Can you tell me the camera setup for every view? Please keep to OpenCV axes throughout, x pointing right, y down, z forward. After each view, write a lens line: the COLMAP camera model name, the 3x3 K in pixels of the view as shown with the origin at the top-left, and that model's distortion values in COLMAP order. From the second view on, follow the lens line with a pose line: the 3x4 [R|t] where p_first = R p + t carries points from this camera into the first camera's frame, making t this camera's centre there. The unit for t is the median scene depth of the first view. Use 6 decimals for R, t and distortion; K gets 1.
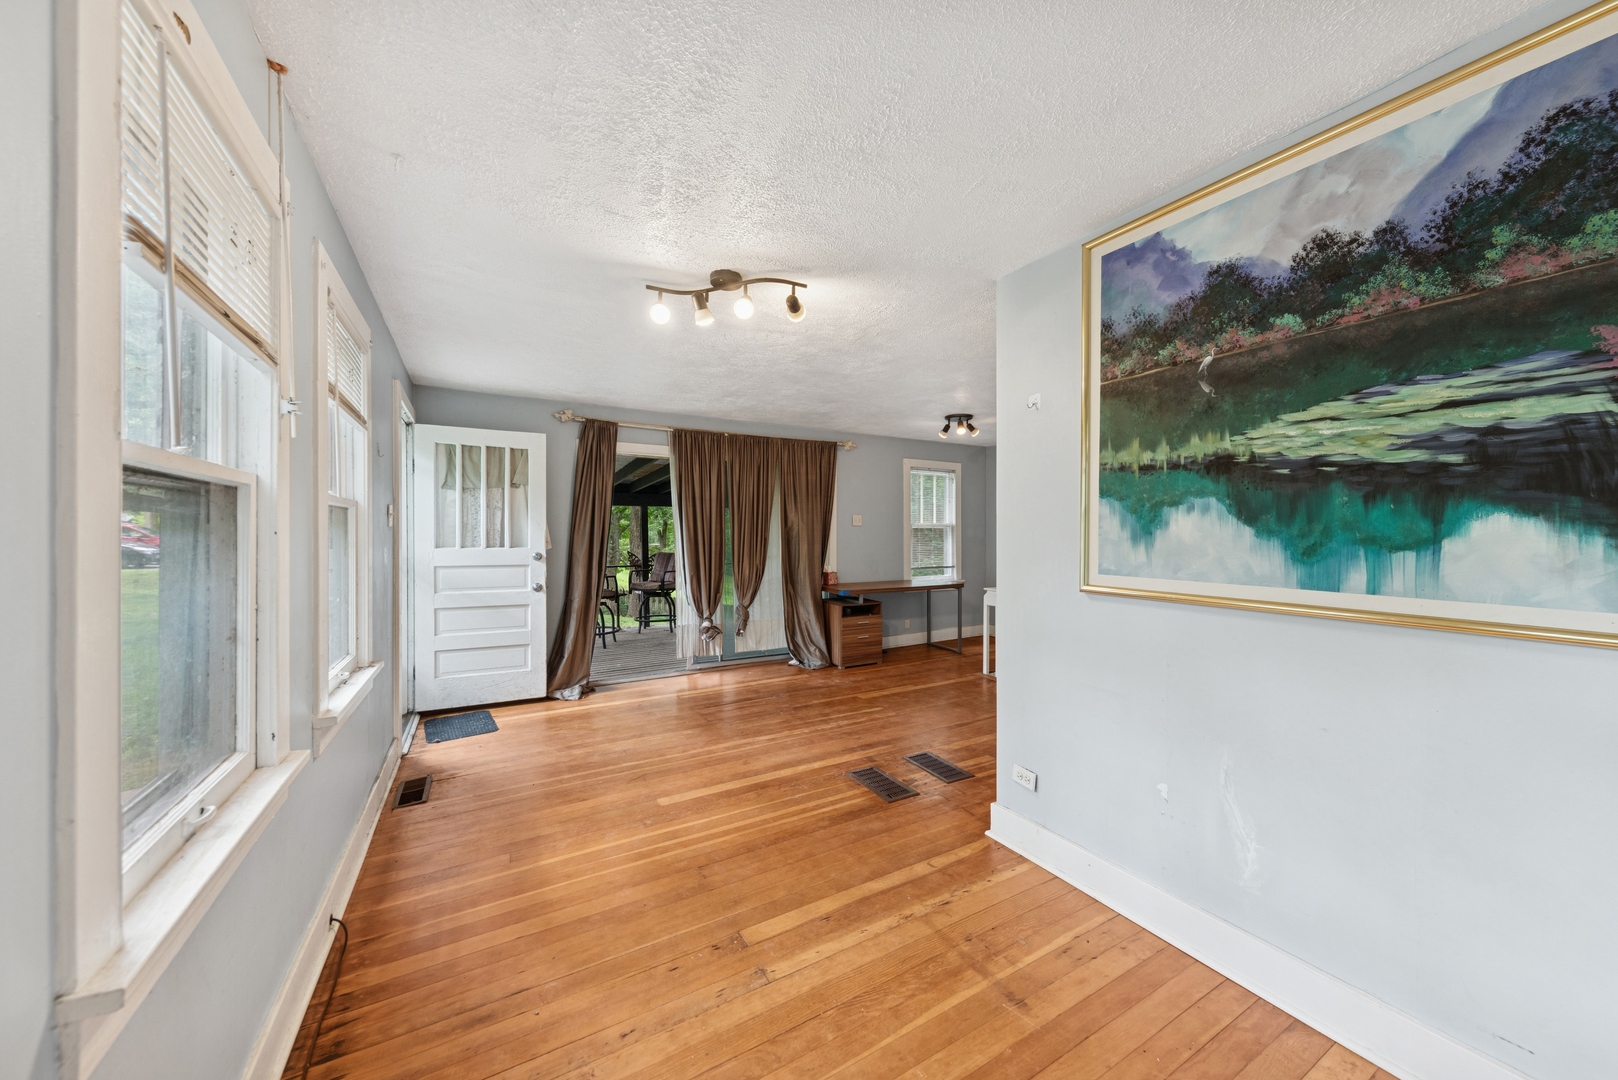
lens RADIAL K [[572.2, 0, 855.3], [0, 572.2, 534.2], [0, 0, 1]] dist [0.001024, -0.000008]
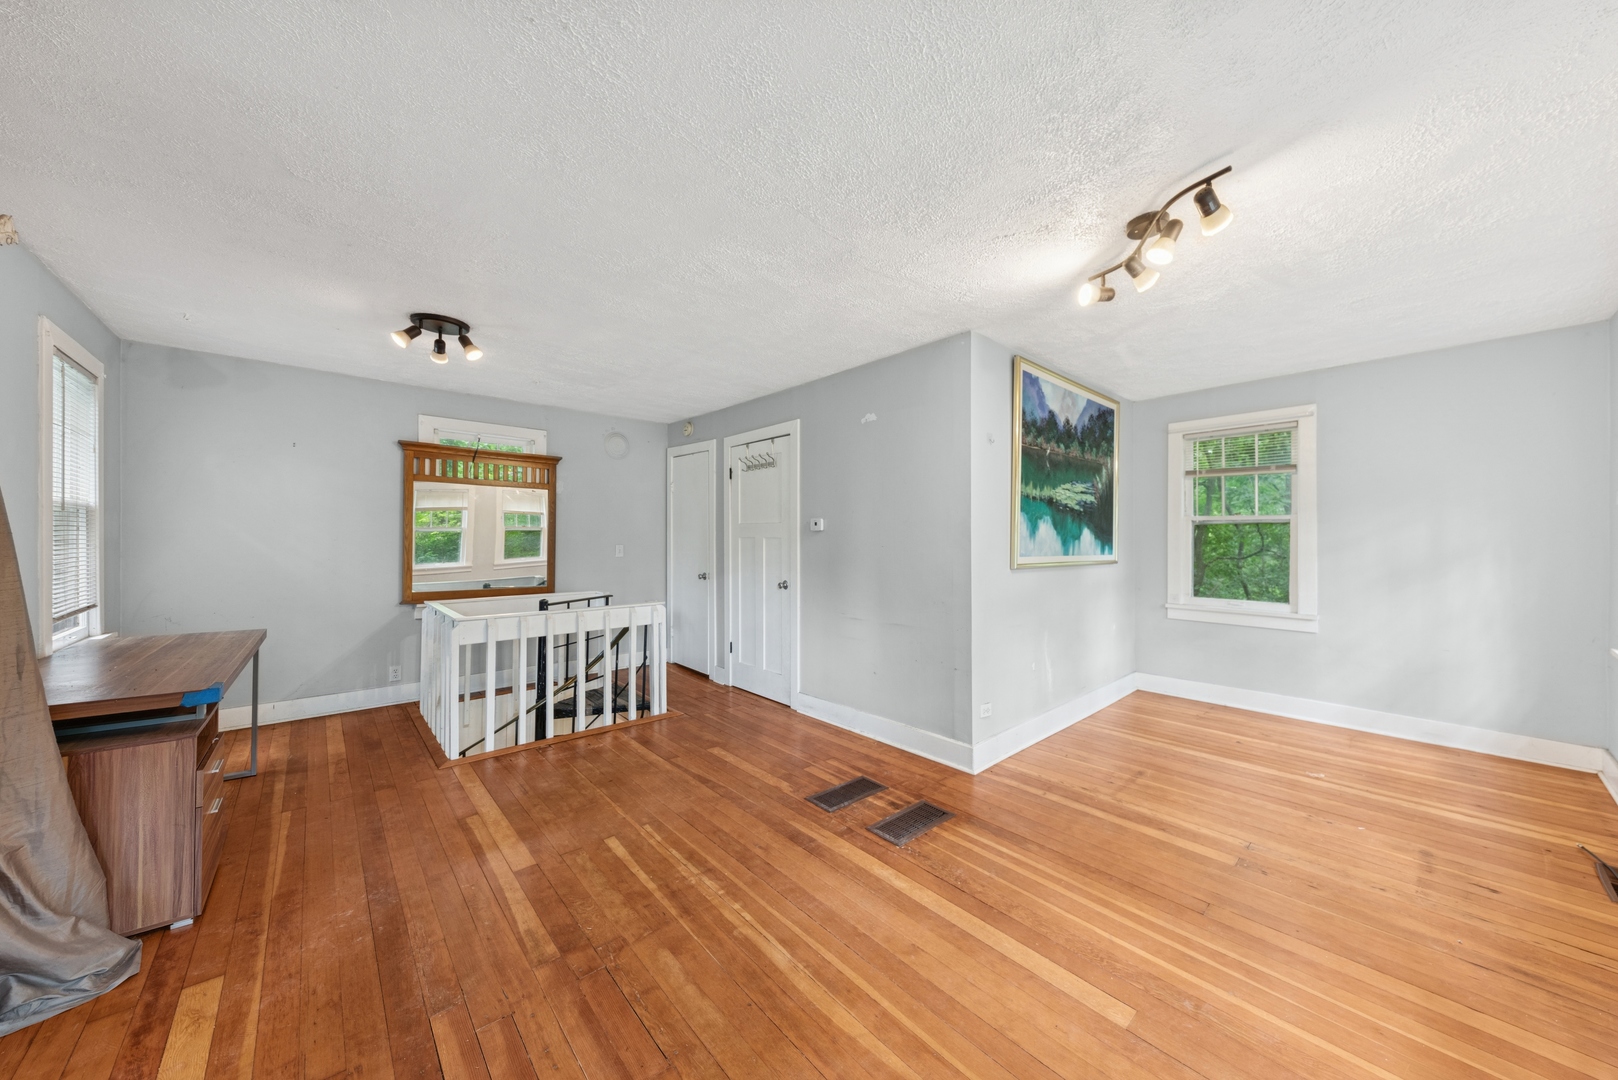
lens RADIAL K [[555.3, 0, 809.0], [0, 555.3, 540.0], [0, 0, 1]] dist [-0.000888, -0.000354]
pose [[-0.143010, -0.014454, 0.989616, -0.820214], [-0.003960, 0.999894, 0.014032, -0.002217], [-0.989713, -0.001913, -0.143052, 1.380296]]
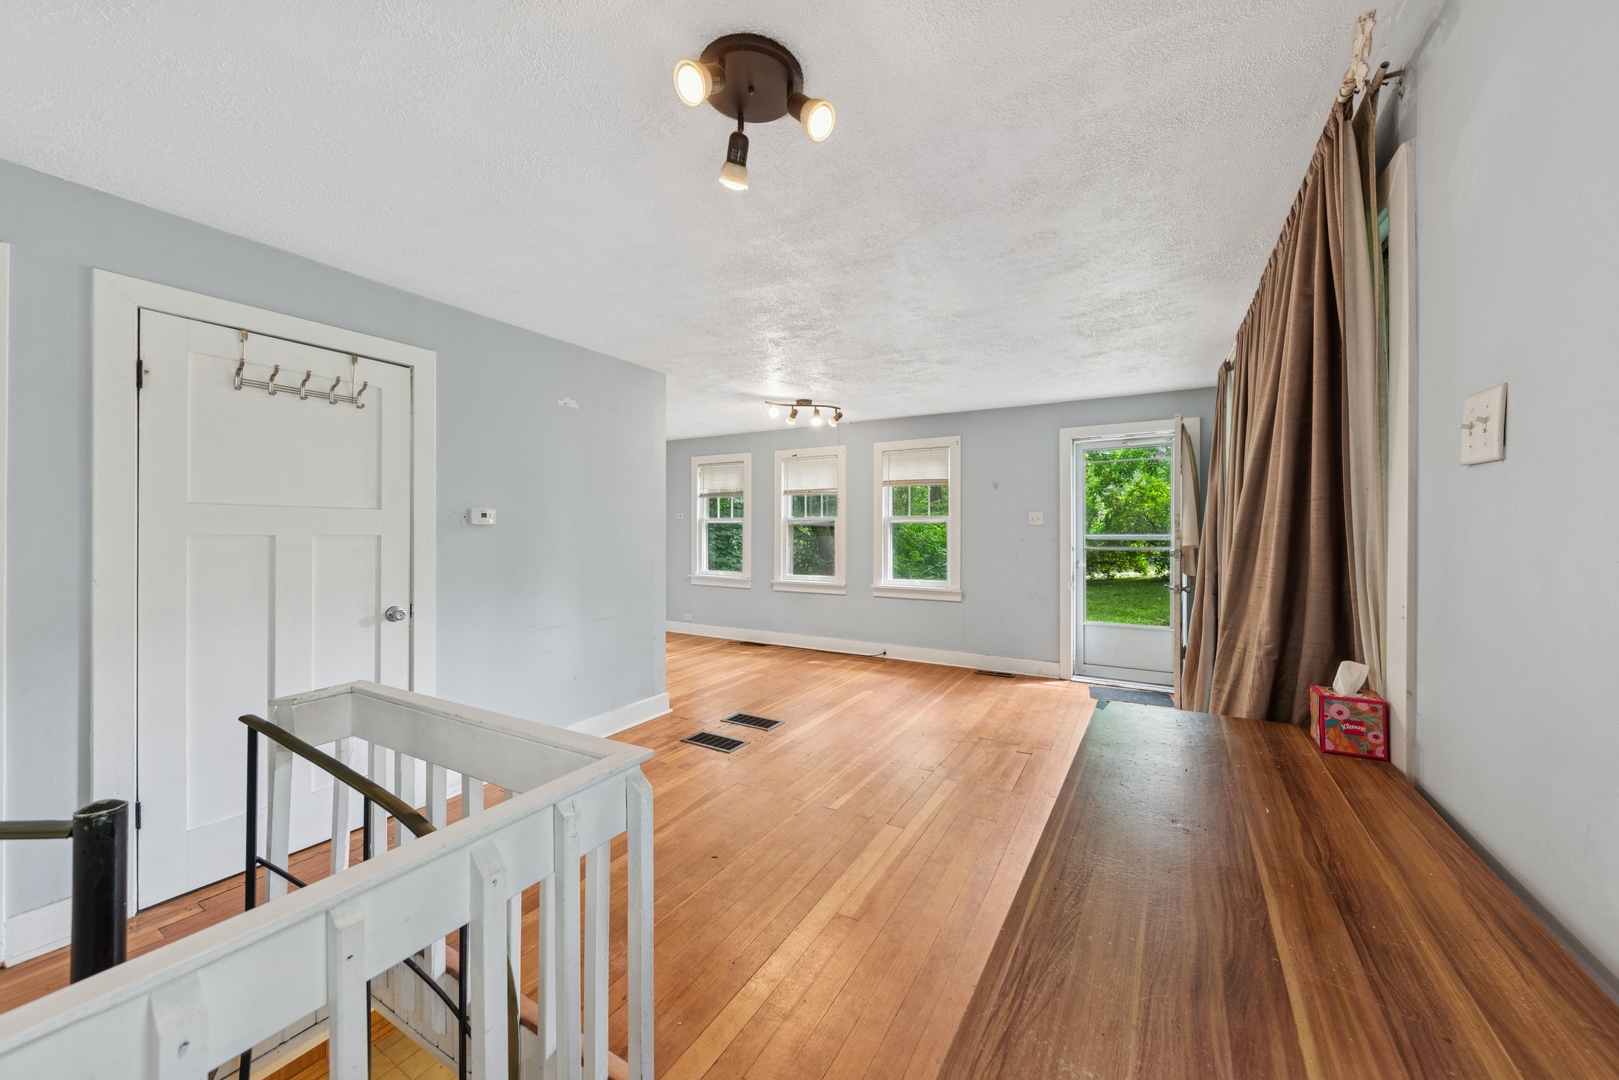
lens RADIAL K [[572.6, 0, 855.8], [0, 572.6, 534.2], [0, 0, 1]] dist [0.001024, -0.000008]
pose [[-0.871493, -0.004488, -0.490387, 0.523689], [-0.009702, 0.999920, 0.008089, -0.004786], [0.490311, 0.011807, -0.871467, 2.437003]]
